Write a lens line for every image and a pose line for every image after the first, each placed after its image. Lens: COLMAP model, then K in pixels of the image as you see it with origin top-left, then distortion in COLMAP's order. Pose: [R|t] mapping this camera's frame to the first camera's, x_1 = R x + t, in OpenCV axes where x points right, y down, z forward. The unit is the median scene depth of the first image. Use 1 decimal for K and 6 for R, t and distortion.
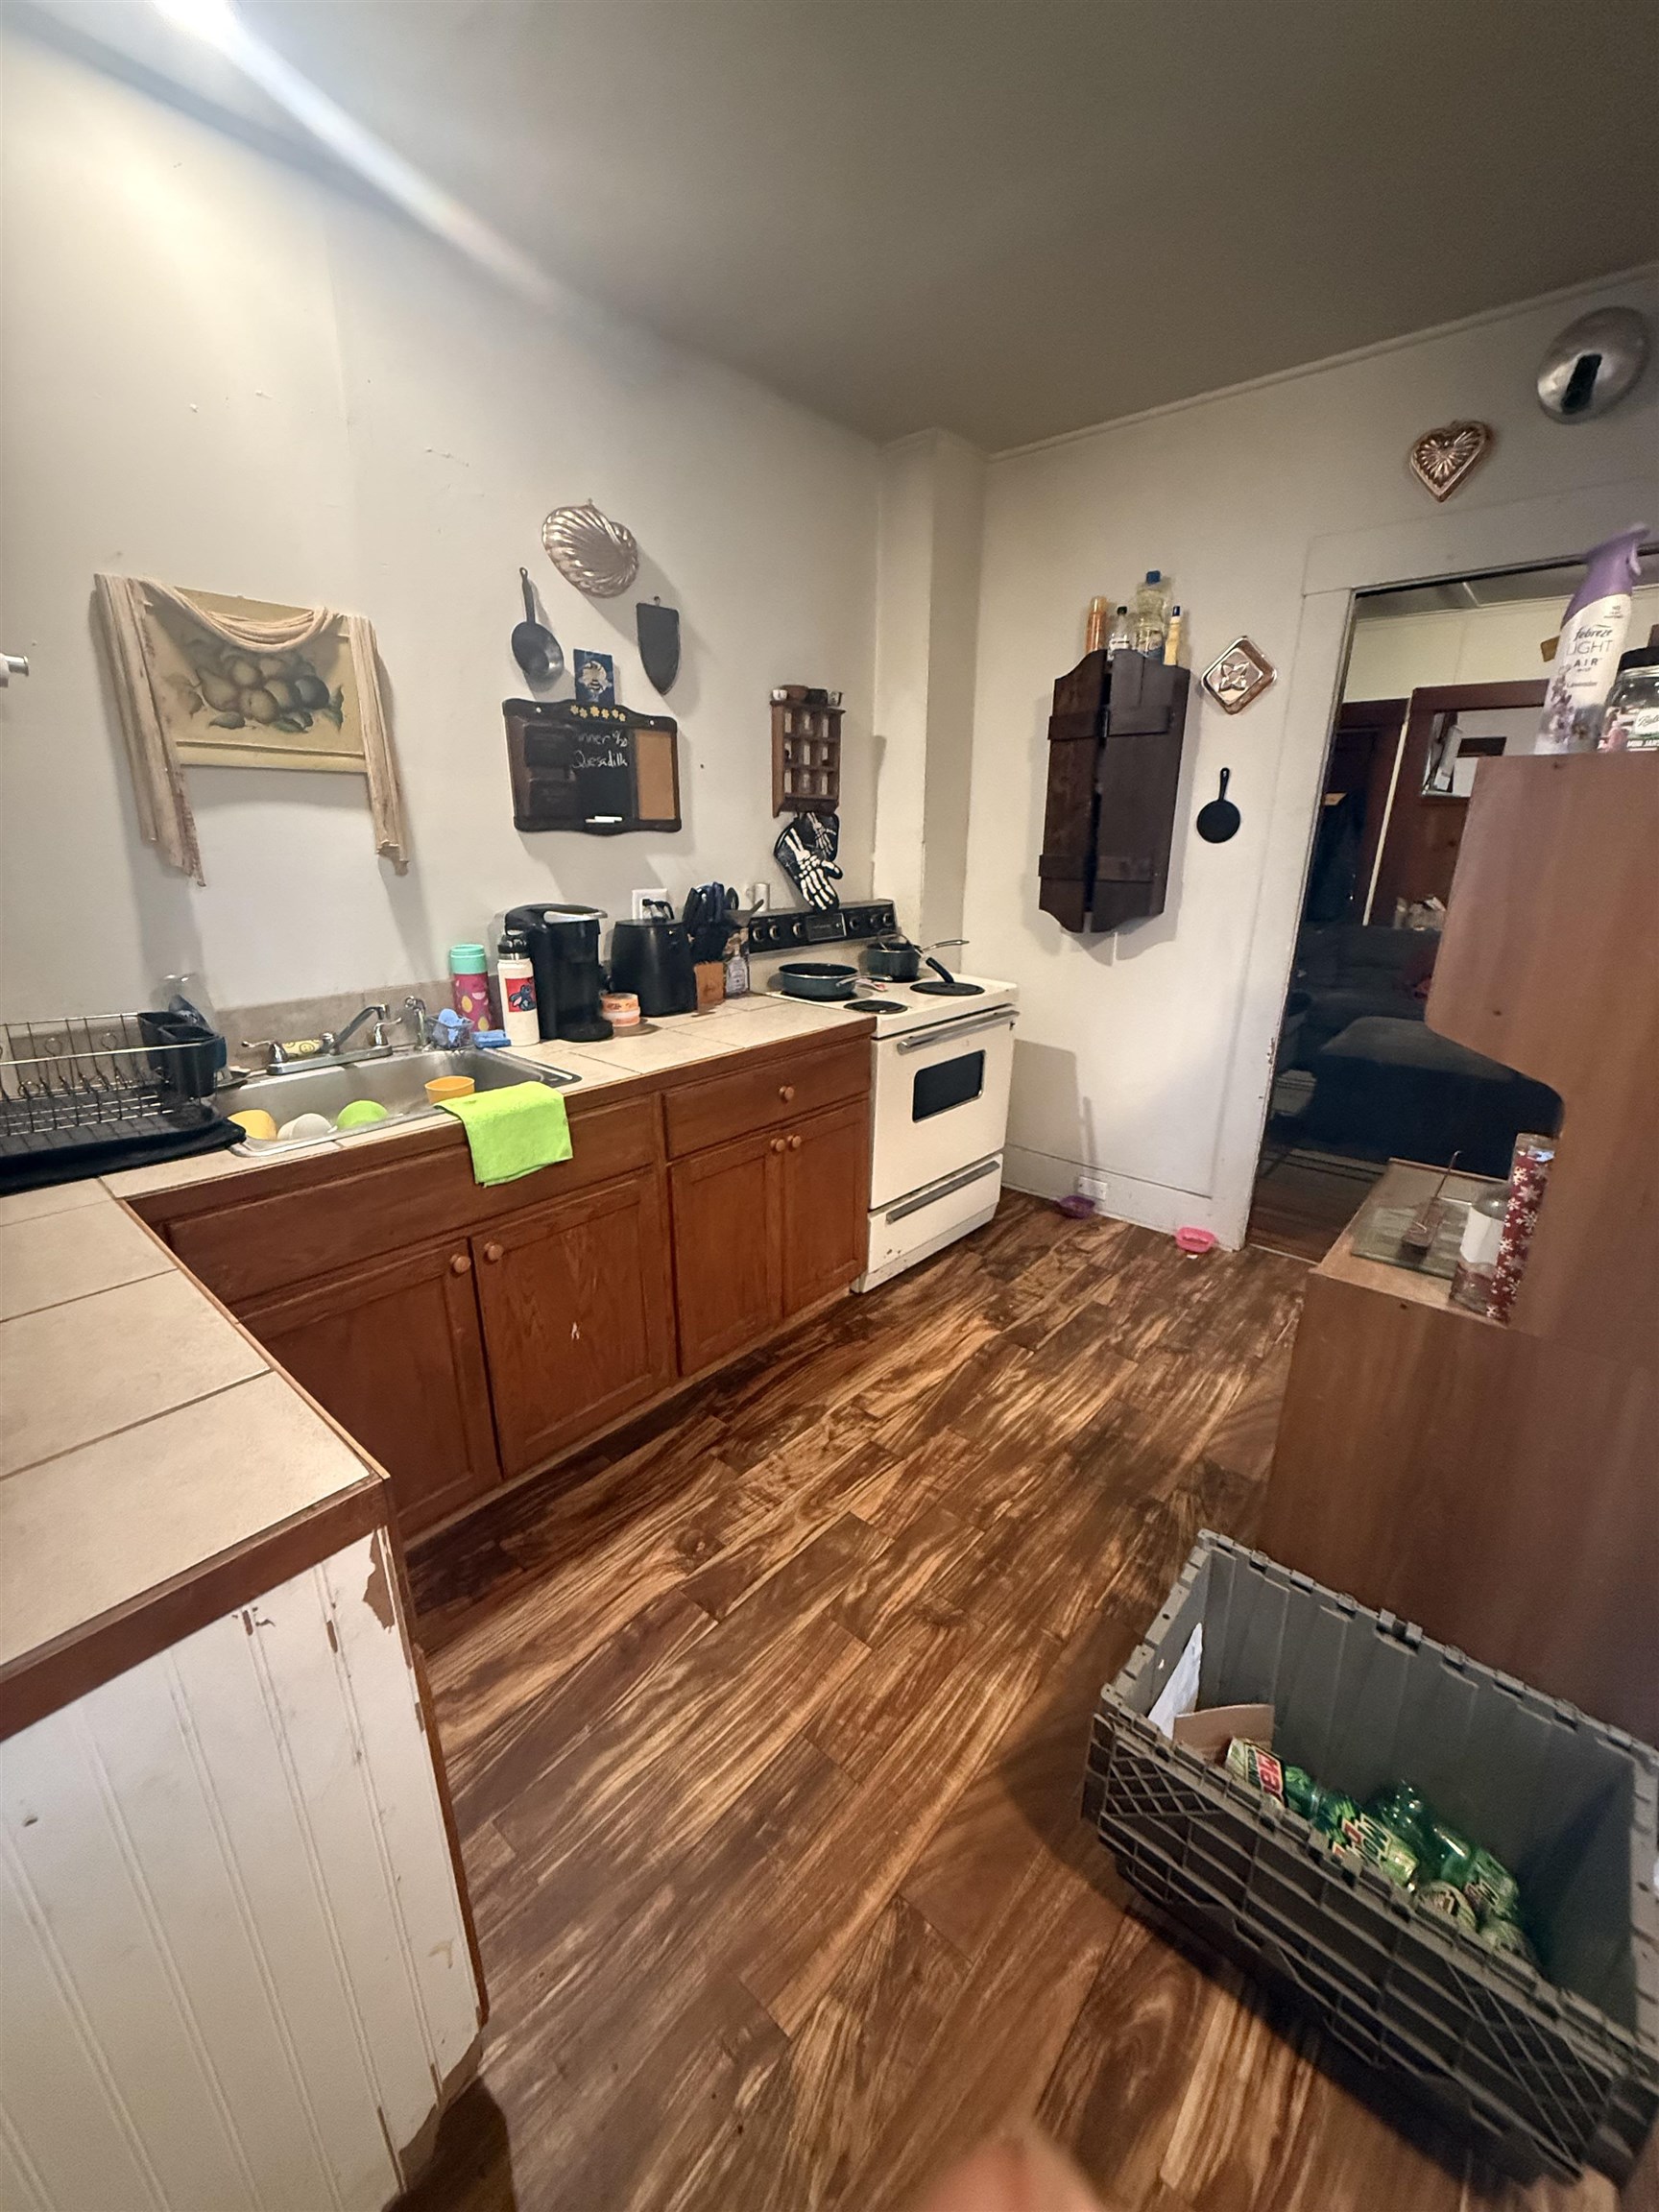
lens RADIAL K [[883.2, 0, 829.5], [0, 883.2, 1106.0], [0, 0, 1]] dist [-0.001974, -0.000778]
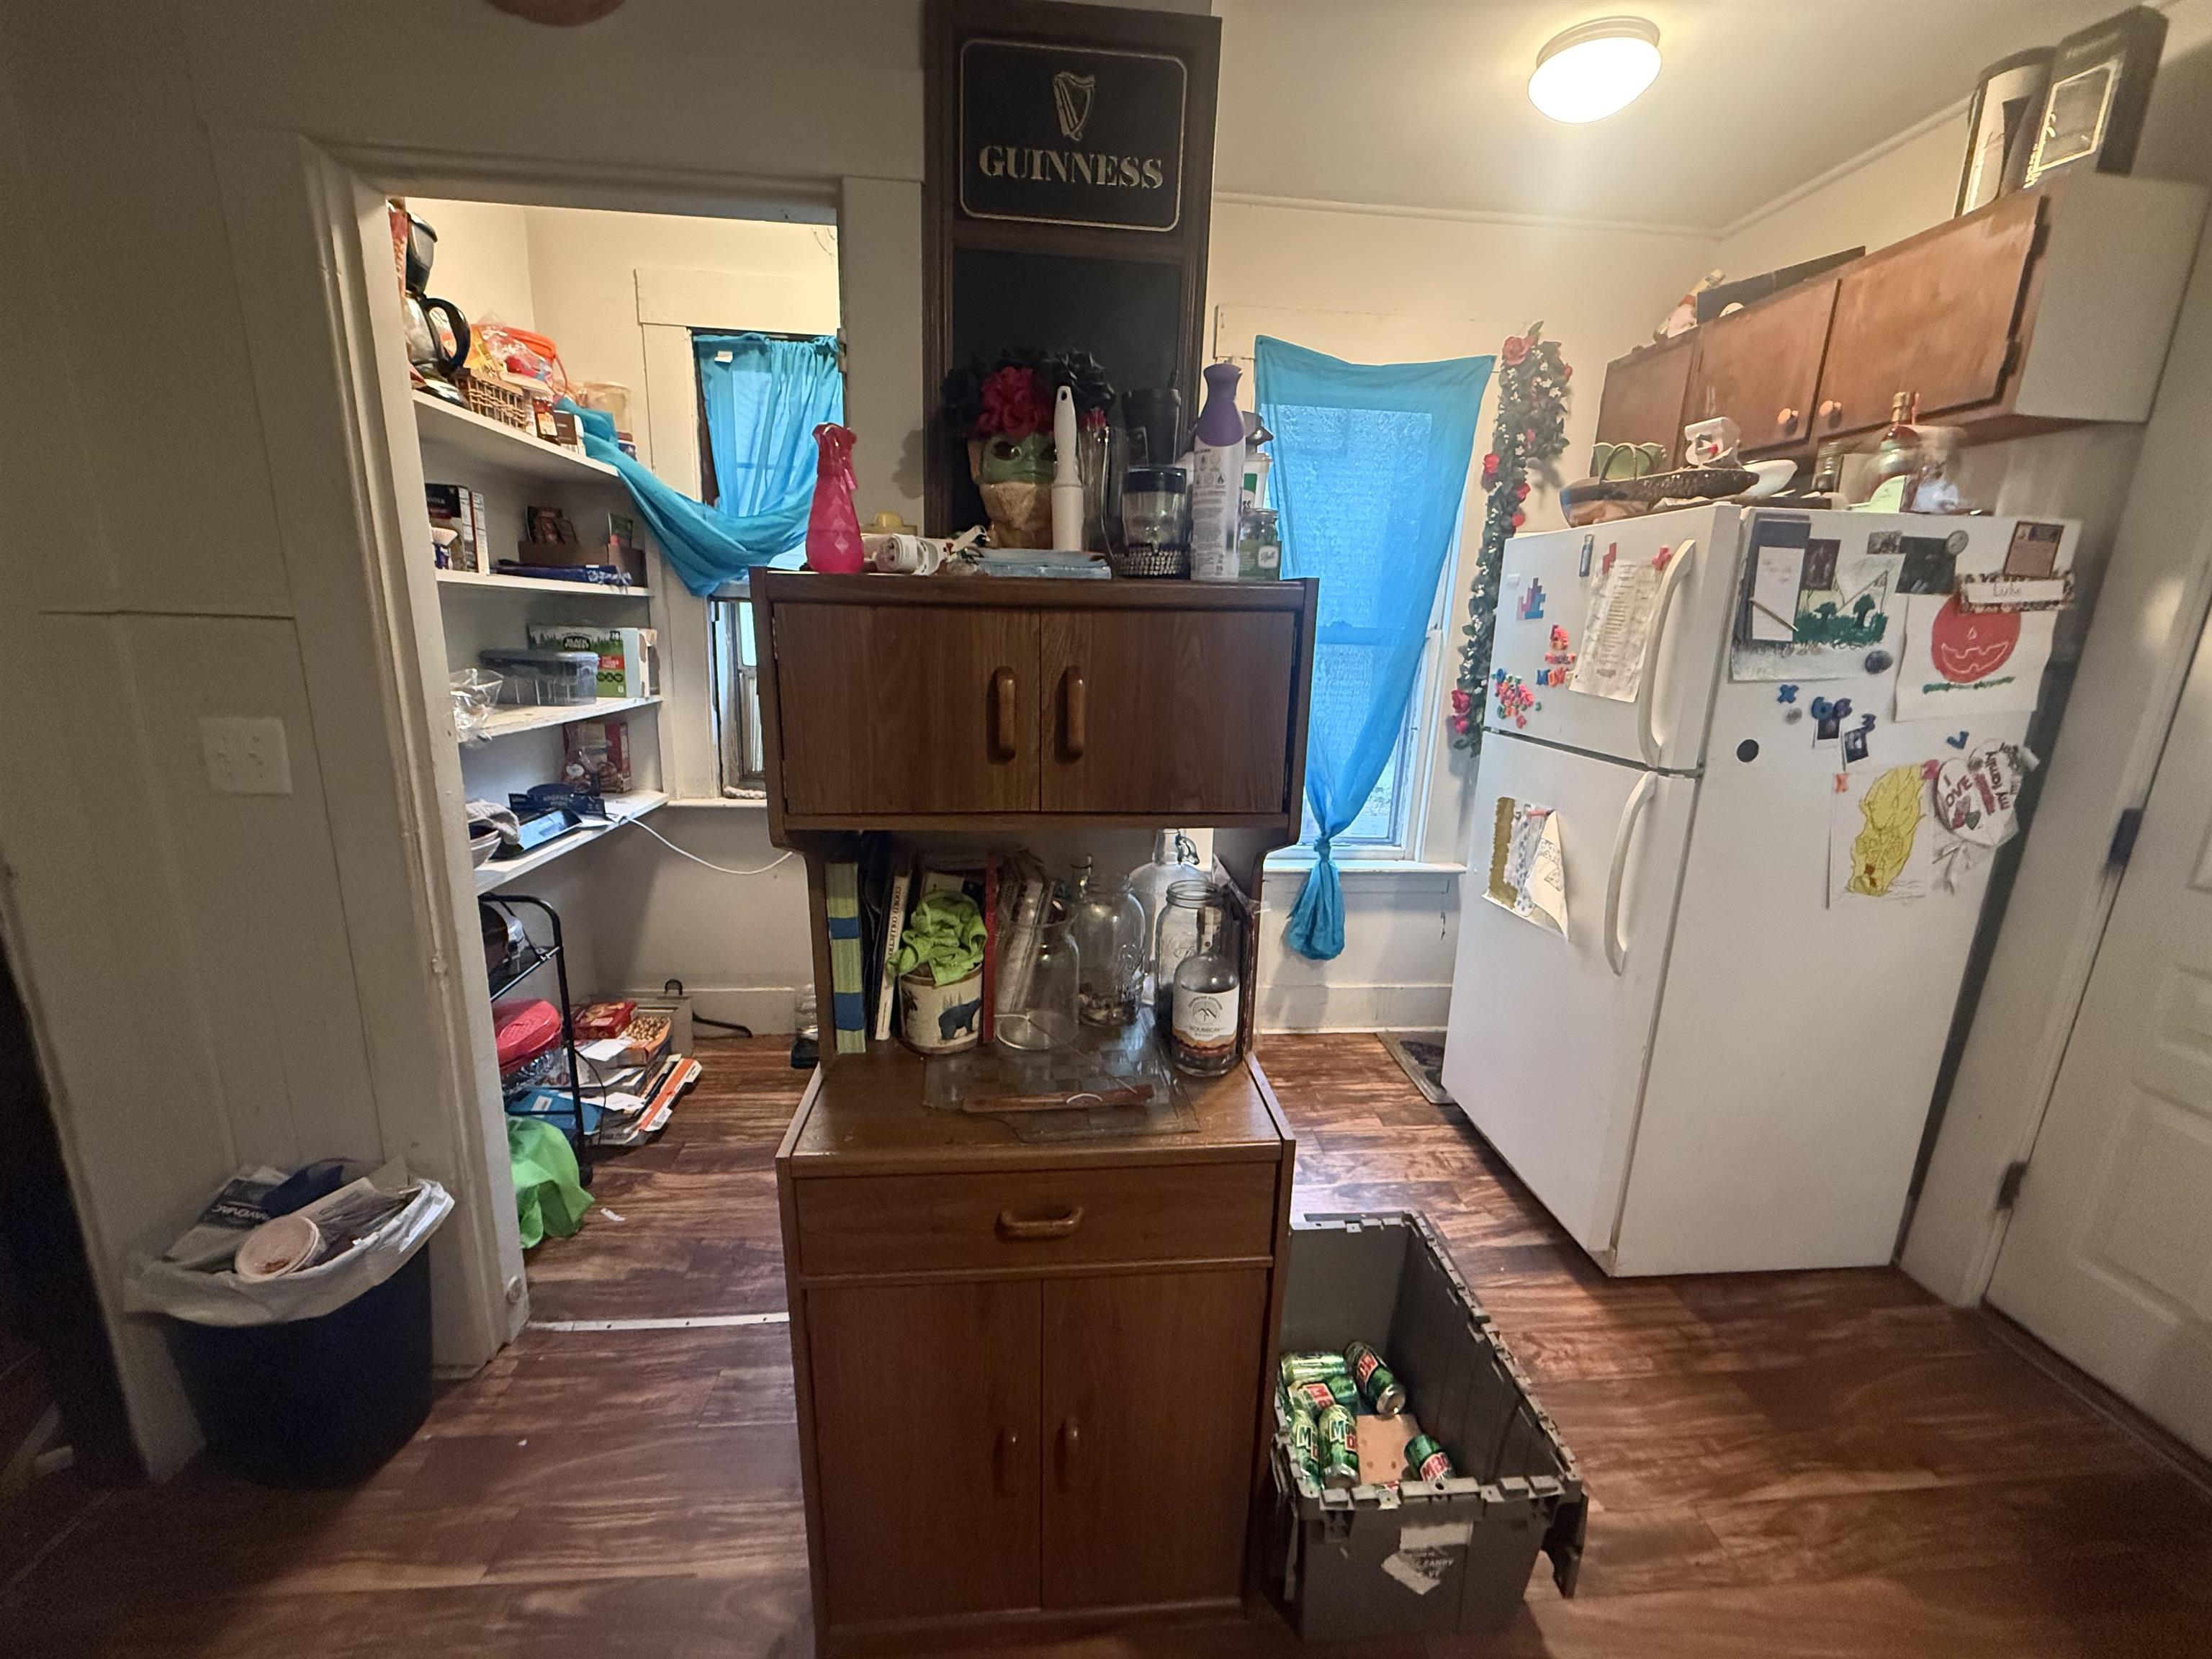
lens RADIAL K [[883.2, 0, 1106.0], [0, 883.2, 829.5], [0, 0, 1]] dist [-0.001974, -0.000778]
pose [[-0.711410, -0.181124, 0.679036, -0.492976], [0.184542, 0.884166, 0.429179, -0.575709], [-0.678116, 0.430633, -0.595579, 1.835222]]
